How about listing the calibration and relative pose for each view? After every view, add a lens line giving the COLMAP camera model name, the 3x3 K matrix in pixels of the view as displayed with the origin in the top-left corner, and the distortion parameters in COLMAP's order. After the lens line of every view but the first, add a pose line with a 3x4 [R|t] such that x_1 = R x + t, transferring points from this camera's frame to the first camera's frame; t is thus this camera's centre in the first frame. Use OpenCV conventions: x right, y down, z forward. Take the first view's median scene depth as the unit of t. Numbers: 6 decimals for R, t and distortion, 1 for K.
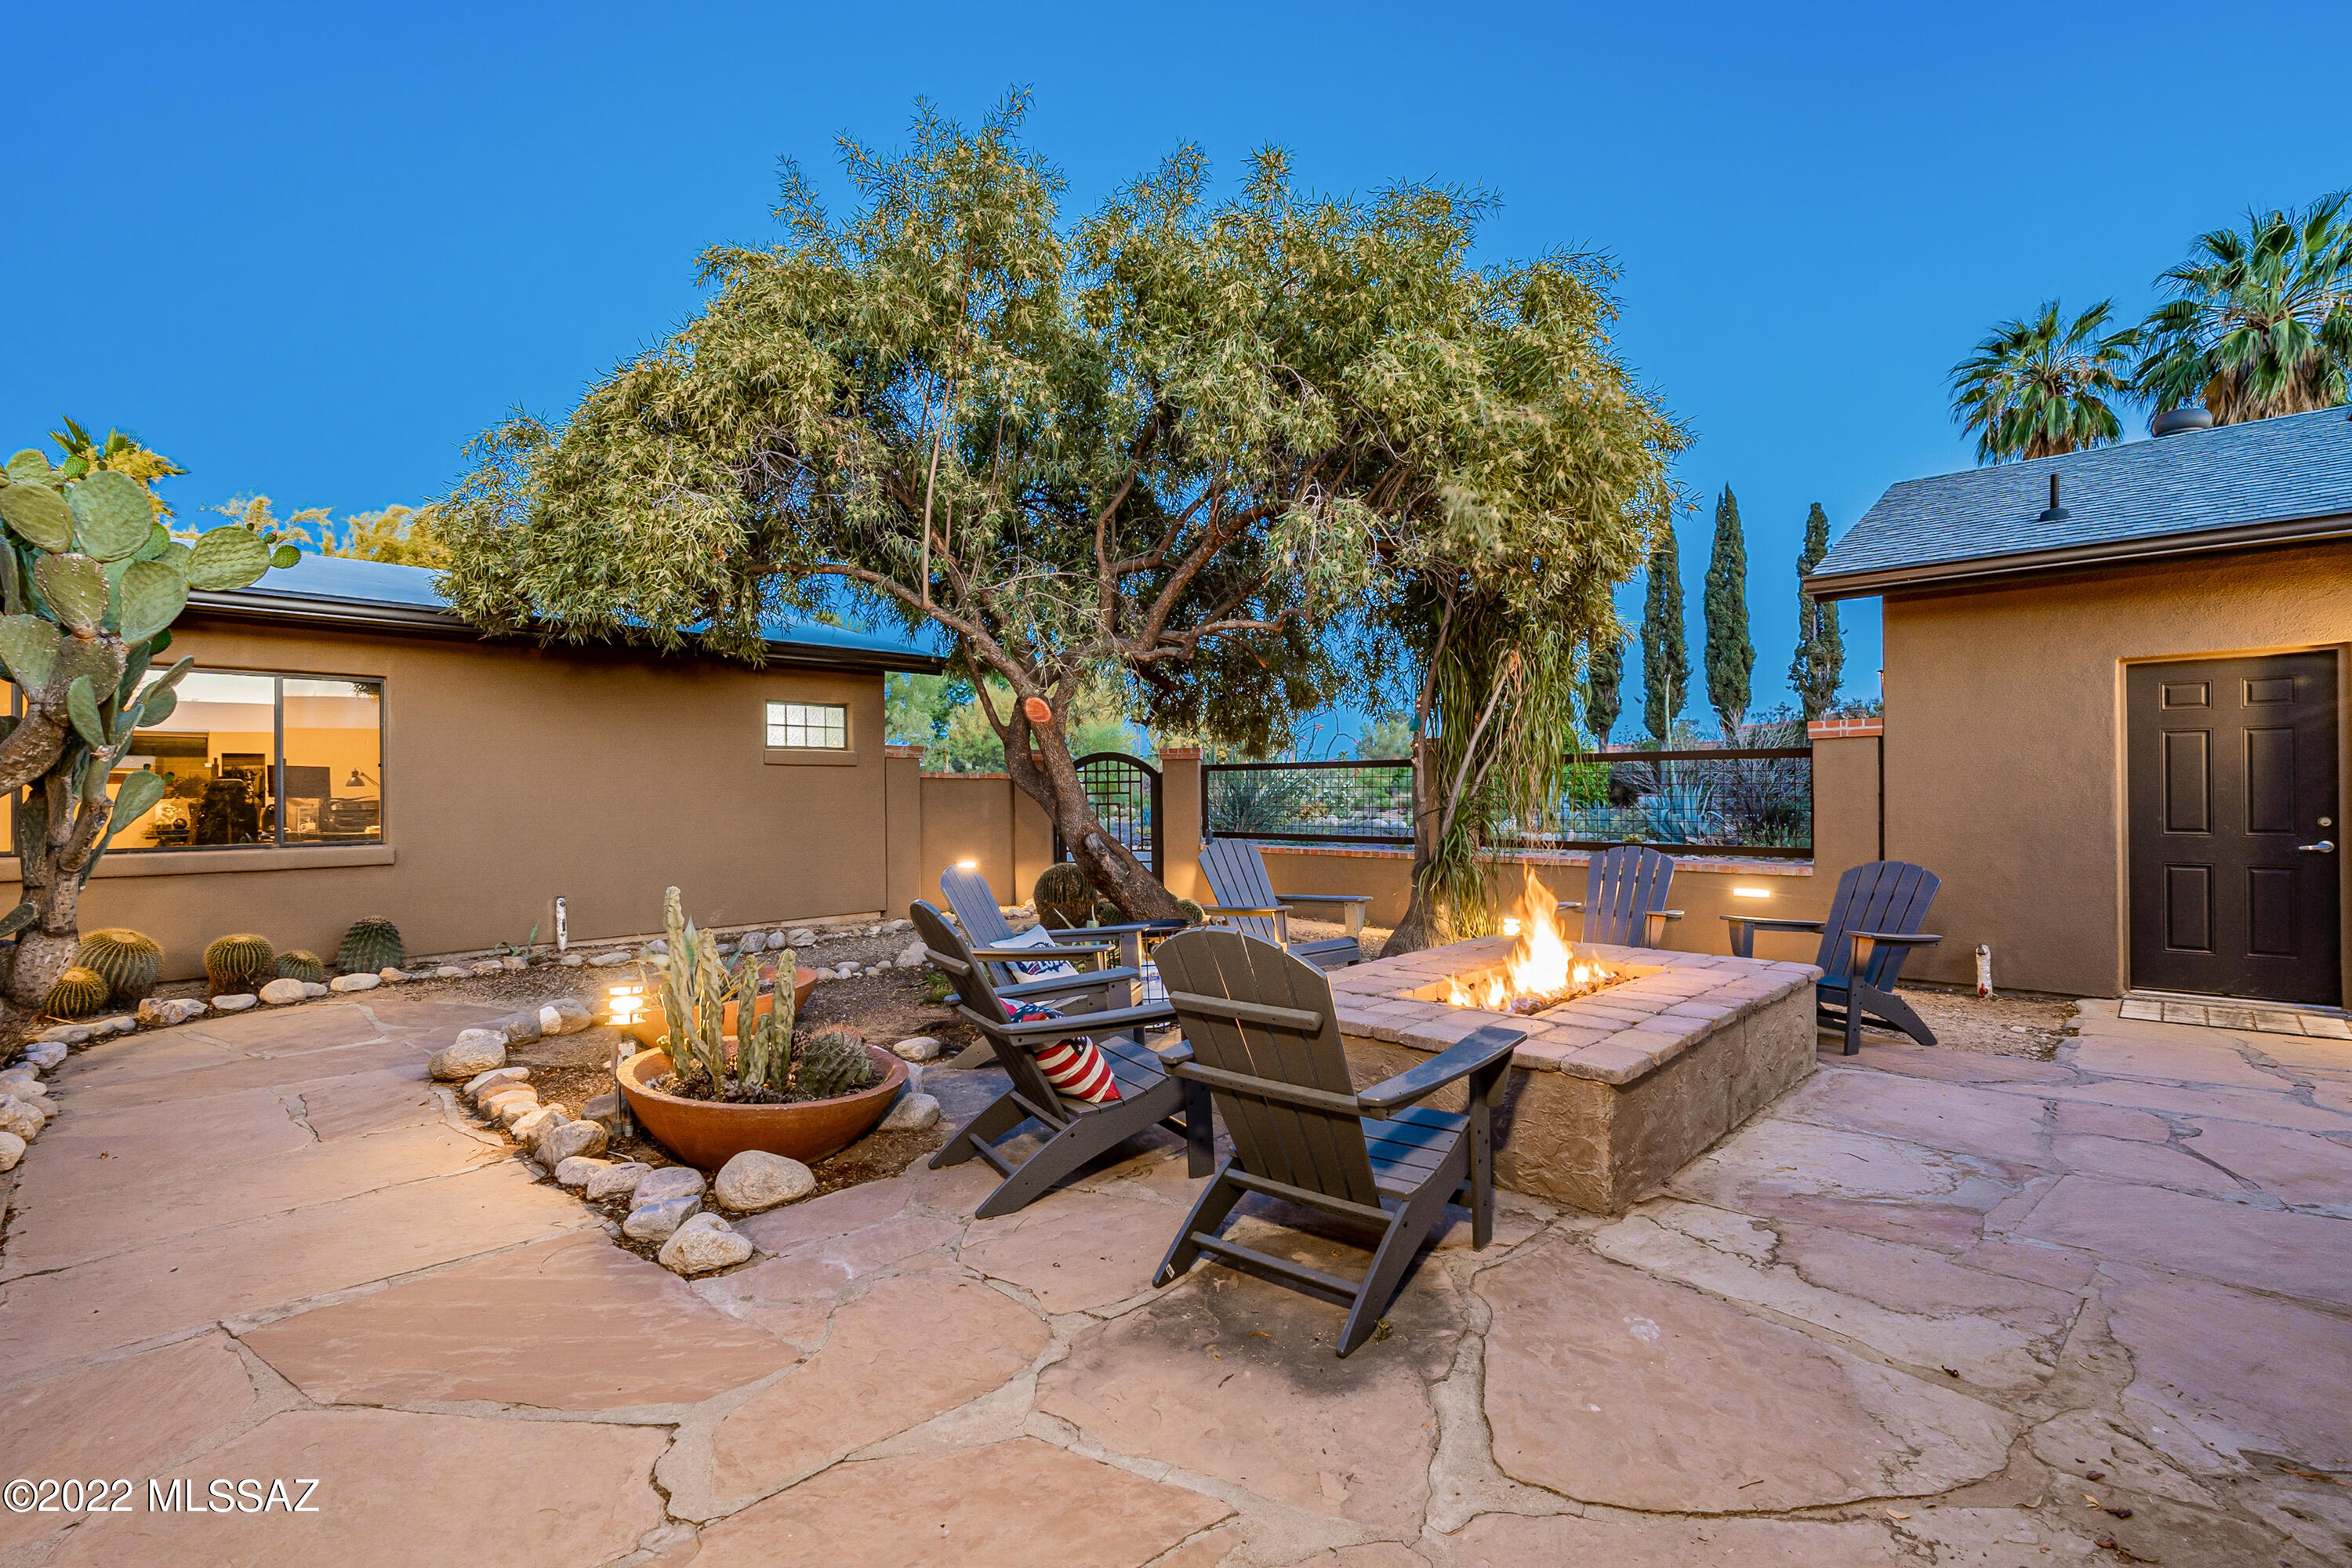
lens RADIAL K [[1072.0, 0, 1165.6], [0, 1072.0, 788.0], [0, 0, 1]] dist [-0.001662, 0.001226]
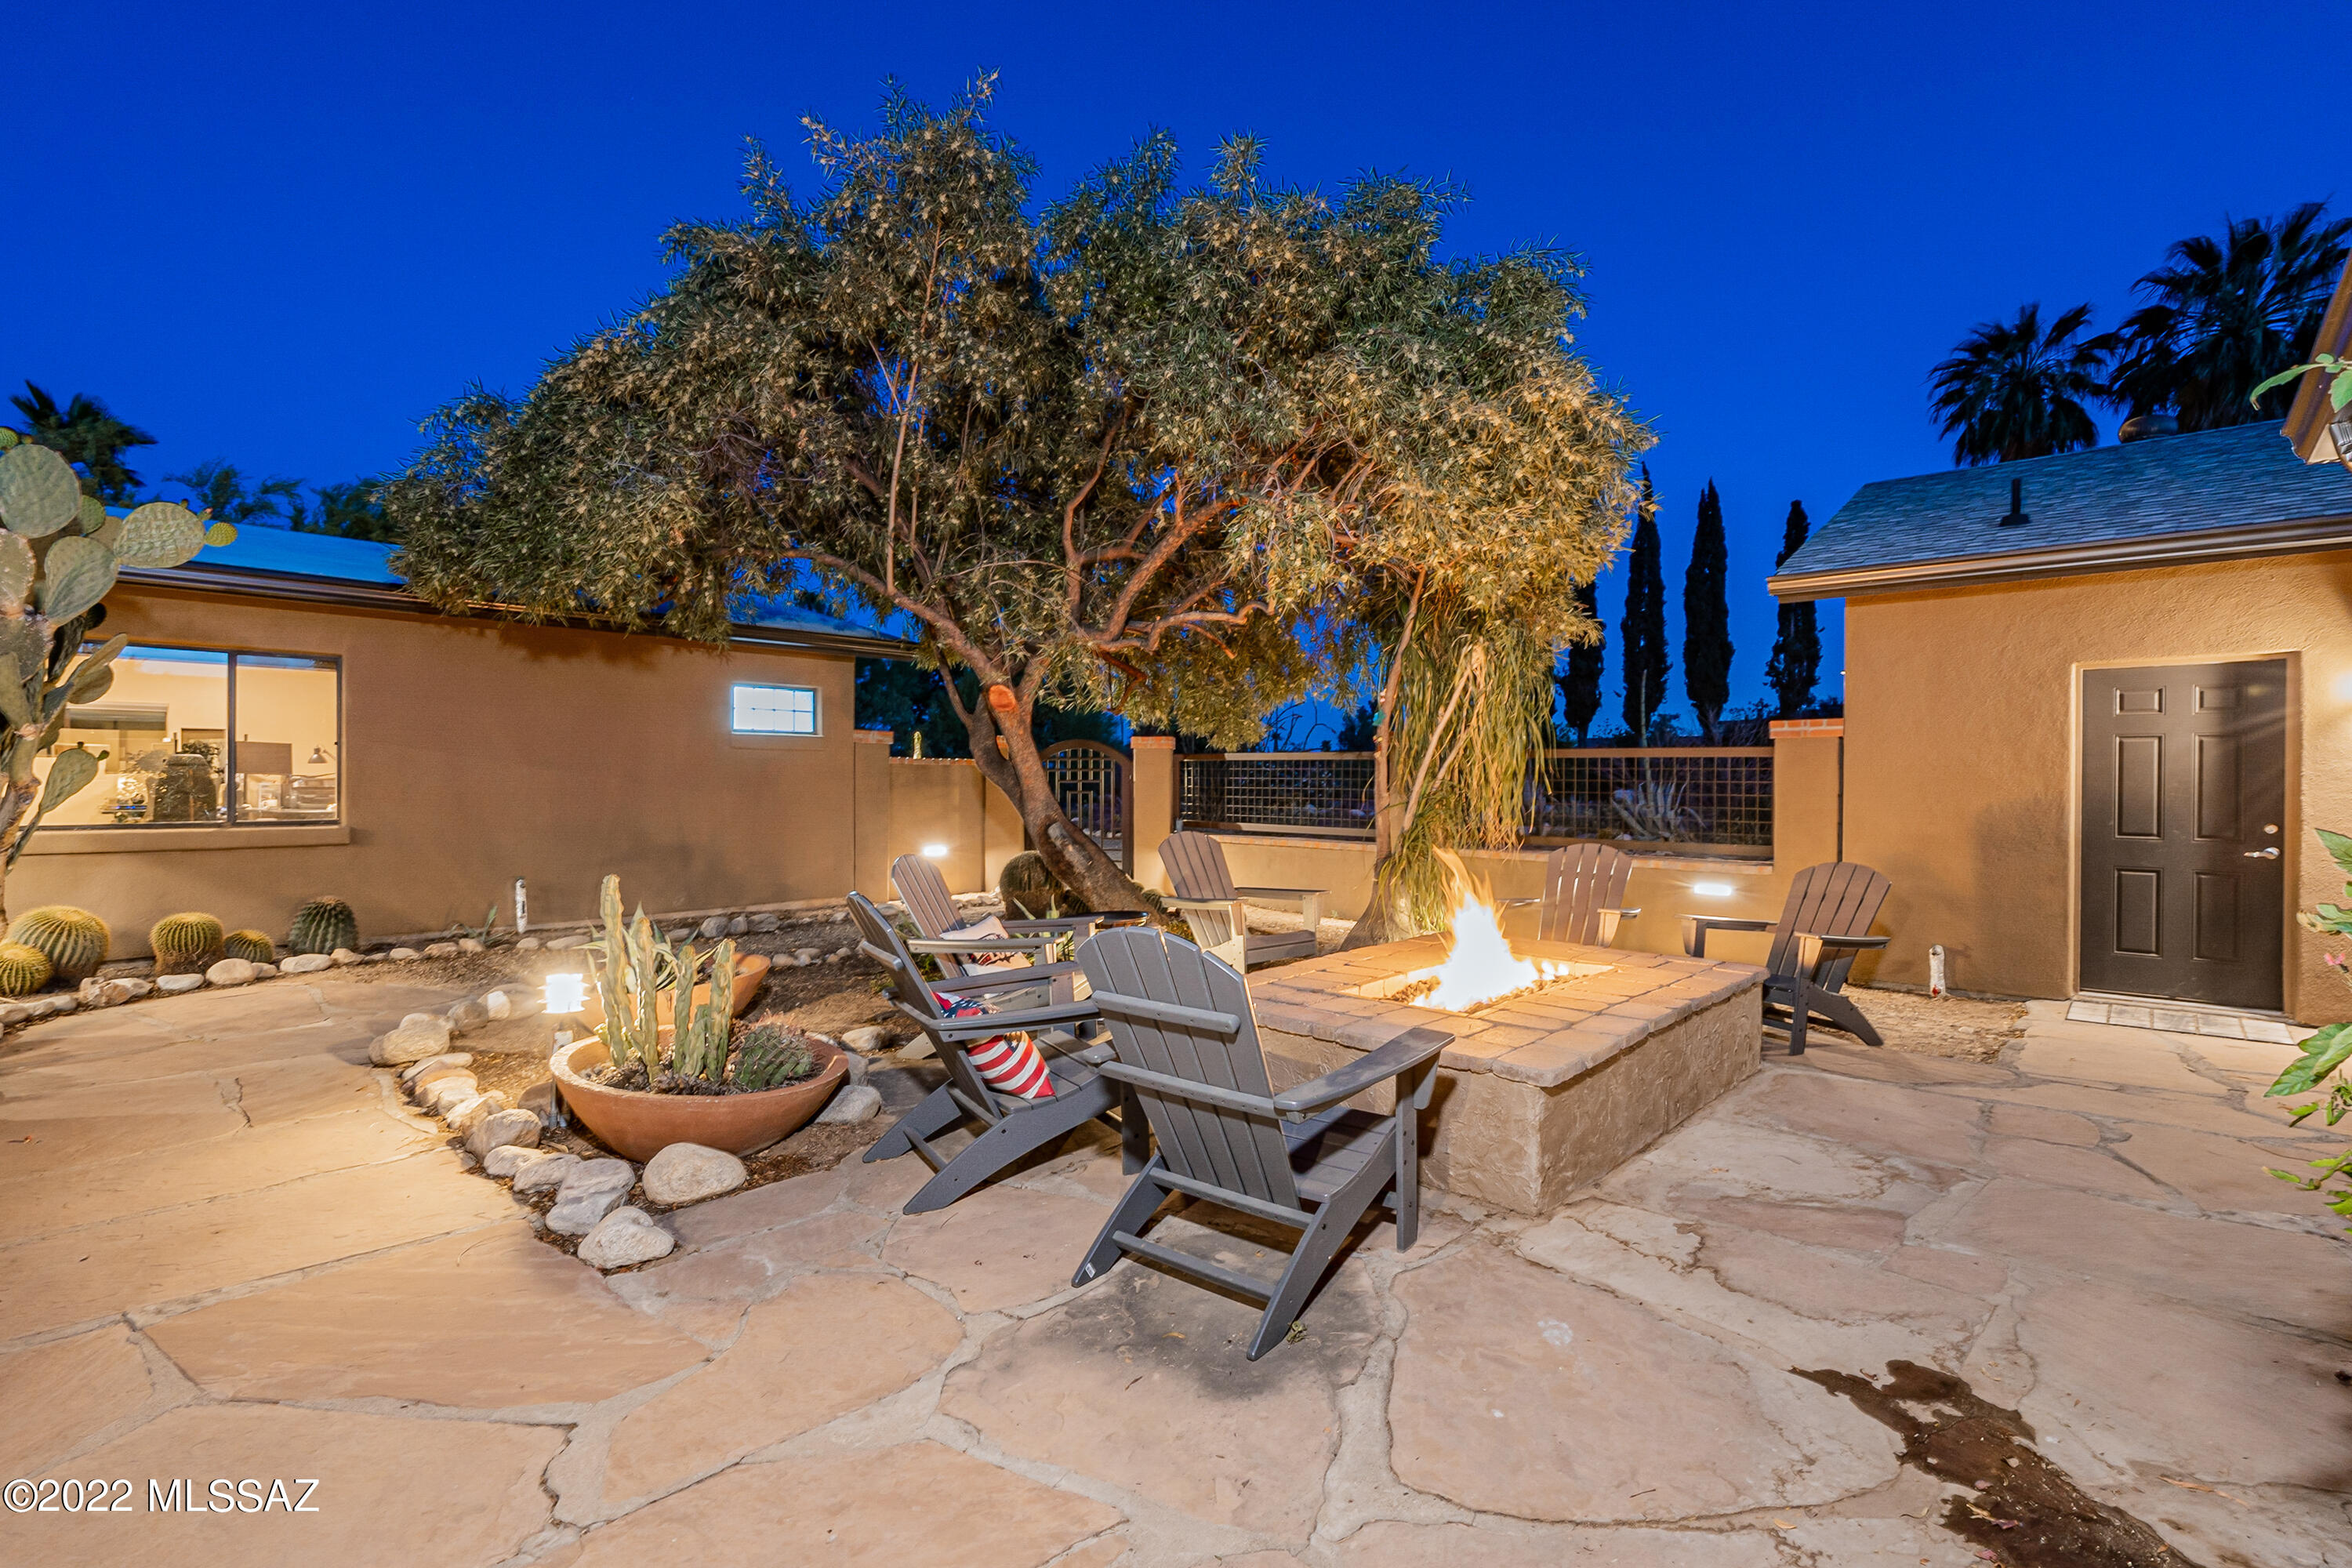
lens RADIAL K [[1072.0, 0, 1163.0], [0, 1072.0, 781.0], [0, 0, 1]] dist [-0.001662, 0.001226]
pose [[0.999818, 0.014144, 0.012803, 0.030443], [-0.014227, 0.999879, 0.006367, -0.006813], [-0.012712, -0.006548, 0.999898, 0.002746]]
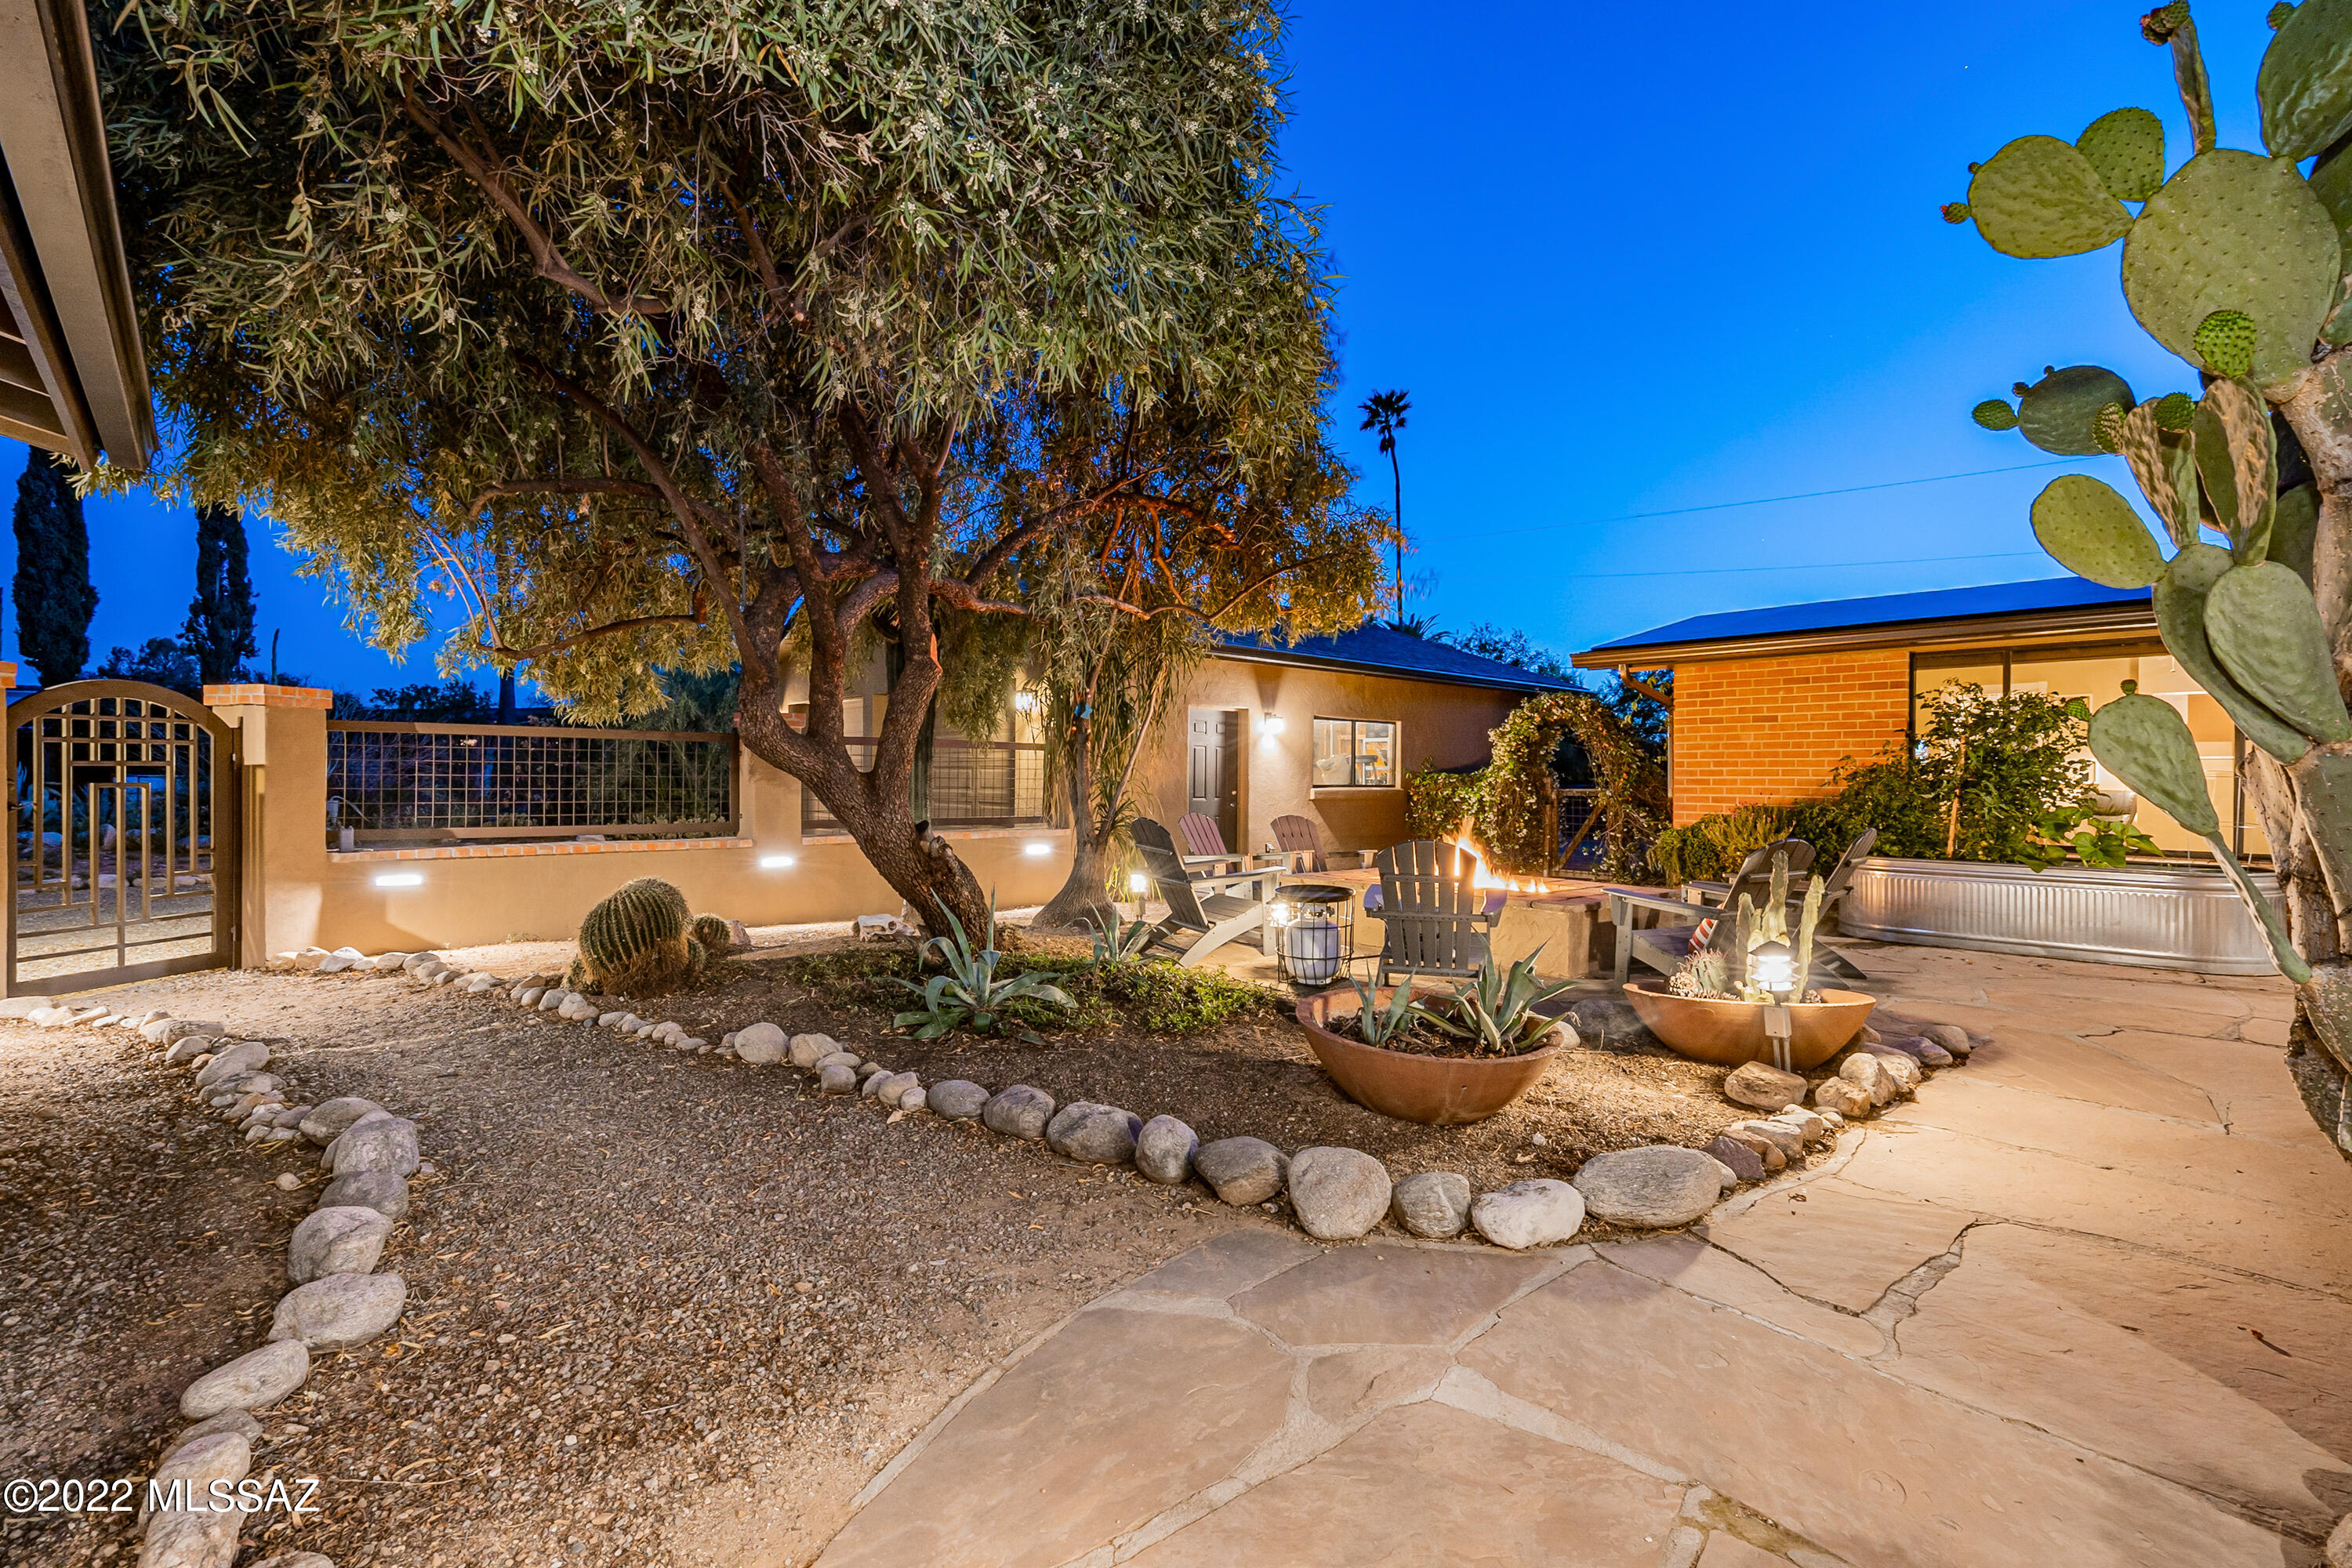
lens RADIAL K [[1072.0, 0, 1170.3], [0, 1072.0, 779.4], [0, 0, 1]] dist [-0.001662, 0.001226]
pose [[0.081684, 0.006018, 0.996640, -1.405468], [-0.009932, 0.999937, -0.005224, 0.029209], [-0.996609, -0.009472, 0.081739, 1.332720]]
